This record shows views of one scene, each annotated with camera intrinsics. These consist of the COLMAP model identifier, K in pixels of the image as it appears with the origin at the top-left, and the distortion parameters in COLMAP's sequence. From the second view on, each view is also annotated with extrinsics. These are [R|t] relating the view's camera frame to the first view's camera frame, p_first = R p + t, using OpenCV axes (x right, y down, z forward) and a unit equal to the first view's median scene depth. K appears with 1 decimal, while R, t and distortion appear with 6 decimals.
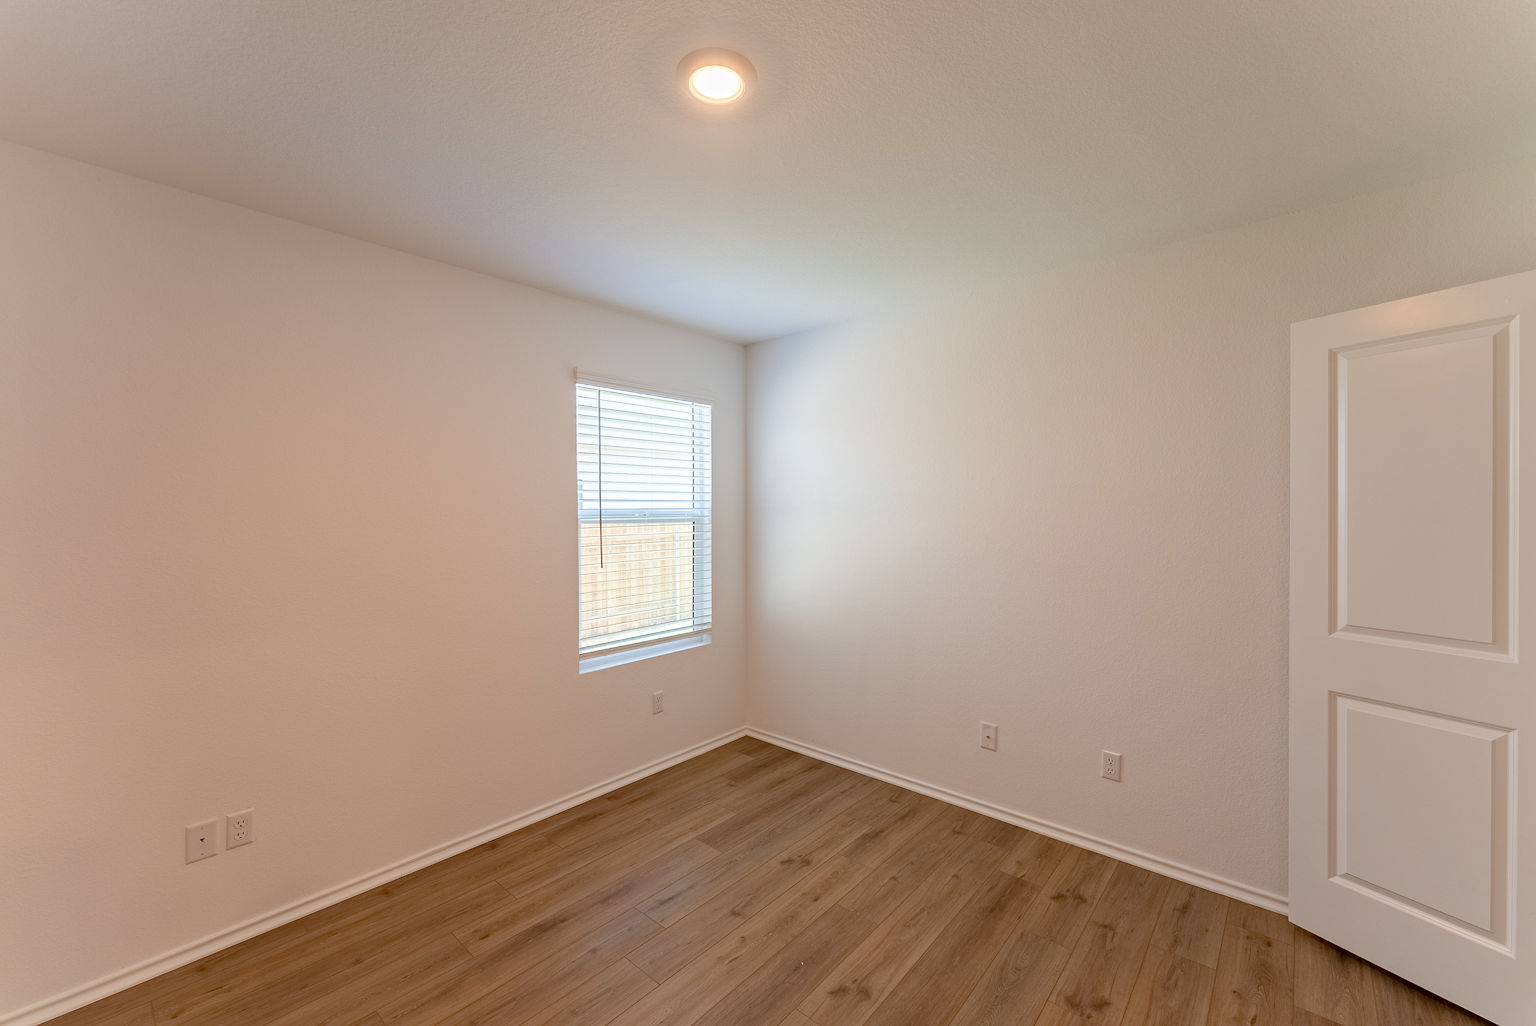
lens RADIAL K [[609.9, 0, 768.0], [0, 609.9, 513.0], [0, 0, 1]] dist [-0.000058, 0.000011]
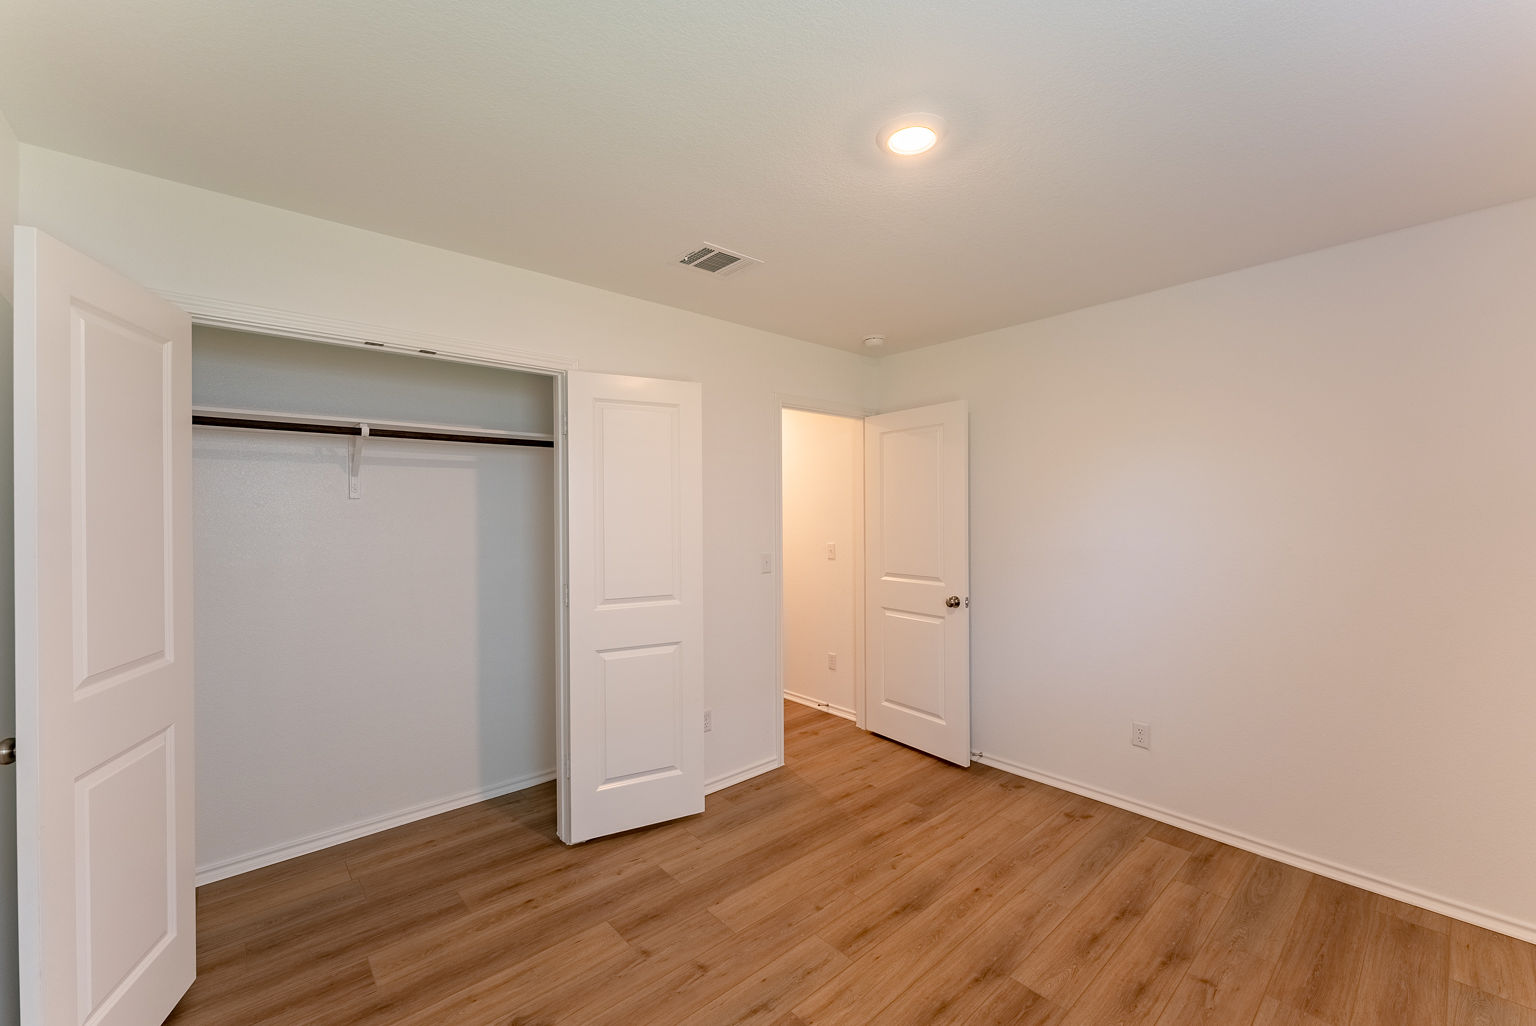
lens RADIAL K [[618.7, 0, 761.5], [0, 618.7, 516.4], [0, 0, 1]] dist [-0.000039, -0.000438]
pose [[-0.990601, 0.007112, 0.136599, 0.030242], [0.008612, 0.999909, 0.010395, -0.010976], [-0.136513, 0.011474, -0.990572, 1.464795]]
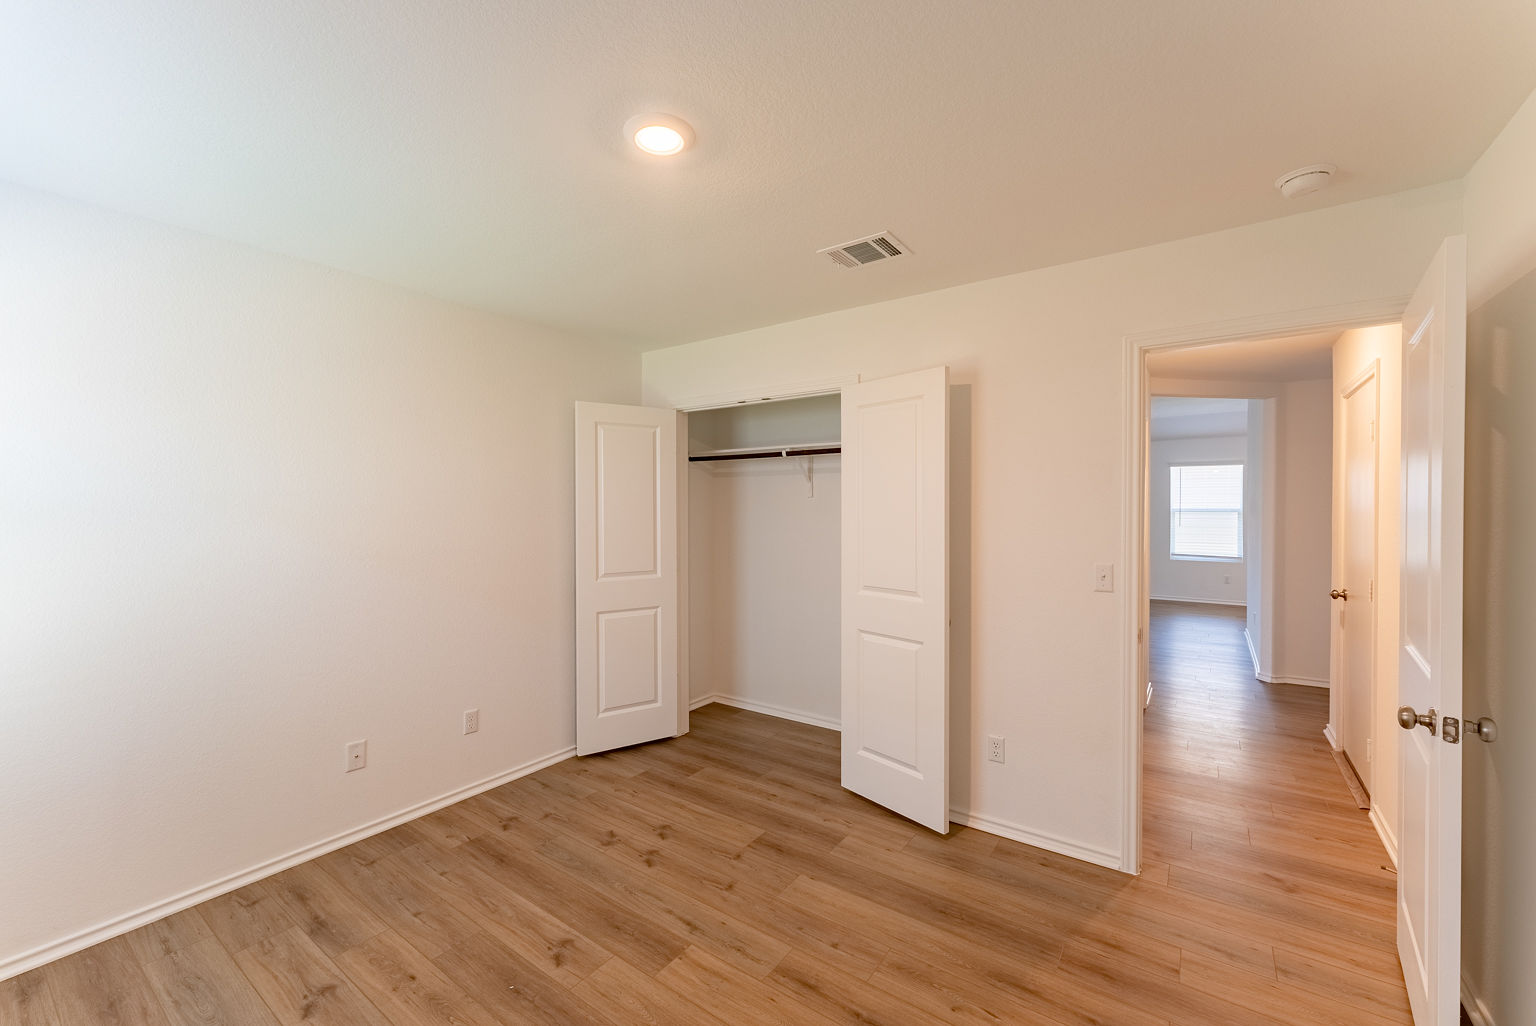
lens RADIAL K [[609.9, 0, 768.0], [0, 609.9, 513.0], [0, 0, 1]] dist [-0.000058, 0.000011]
pose [[-0.092513, -0.007035, 0.995687, -0.831694], [0.010054, 0.999917, 0.007999, -0.008891], [-0.995661, 0.010750, -0.092435, 0.607732]]
